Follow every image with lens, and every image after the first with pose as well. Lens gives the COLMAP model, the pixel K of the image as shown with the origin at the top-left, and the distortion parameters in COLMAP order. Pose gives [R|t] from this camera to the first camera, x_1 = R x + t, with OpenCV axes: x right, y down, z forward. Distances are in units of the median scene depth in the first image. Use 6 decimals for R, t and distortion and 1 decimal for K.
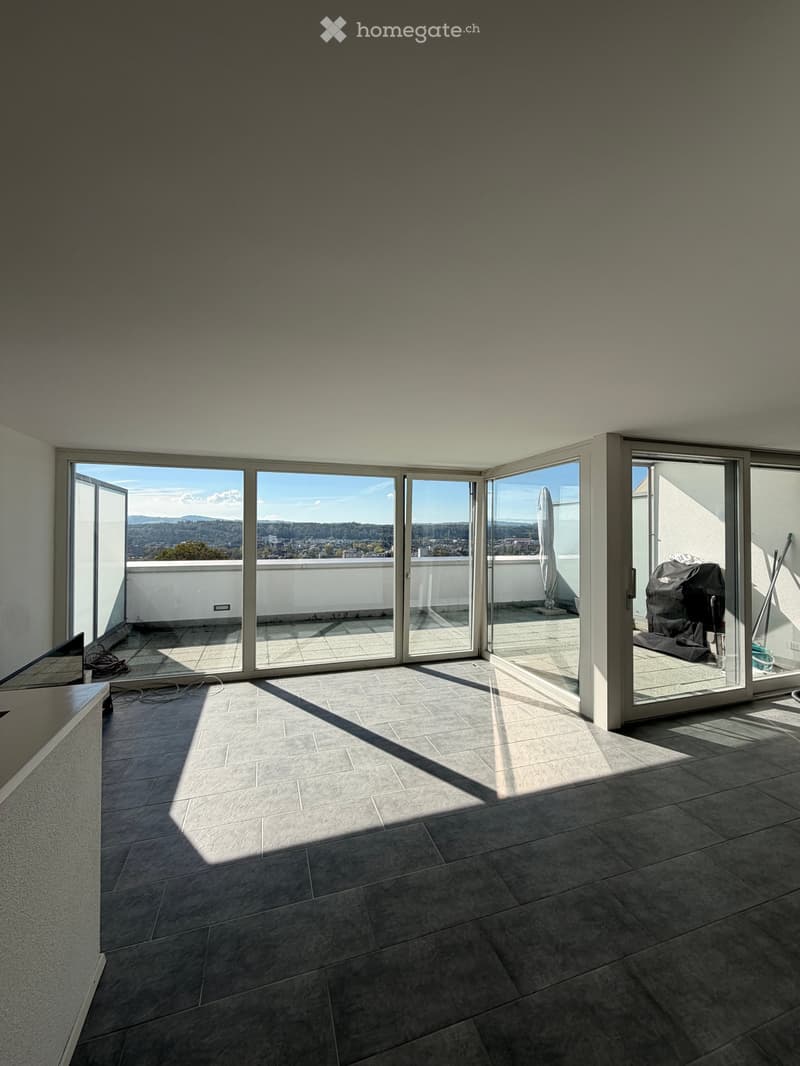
lens RADIAL K [[426.5, 0, 398.0], [0, 426.5, 532.4], [0, 0, 1]] dist [0.011143, -0.000032]
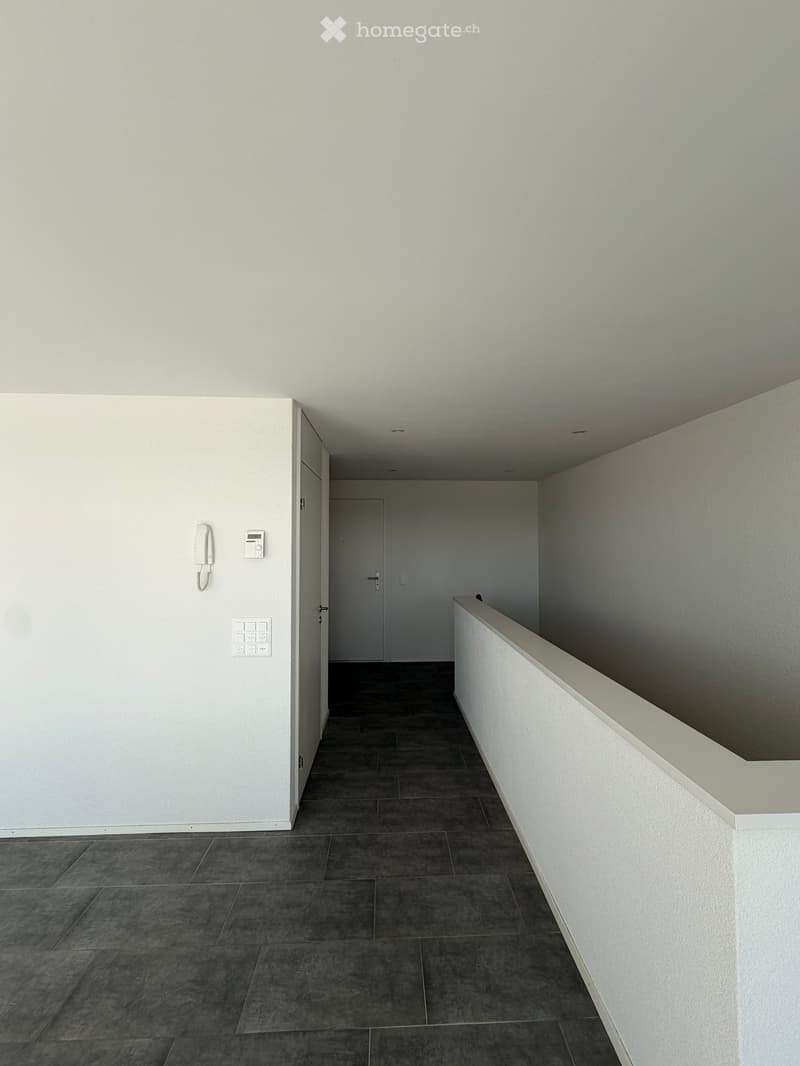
lens RADIAL K [[426.5, 0, 400.1], [0, 426.5, 535.9], [0, 0, 1]] dist [0.011143, -0.000032]
pose [[-0.961881, 0.001549, 0.273463, -0.269860], [-0.003747, 0.999815, -0.018843, 0.000732], [-0.273442, -0.019150, -0.961698, 1.084861]]
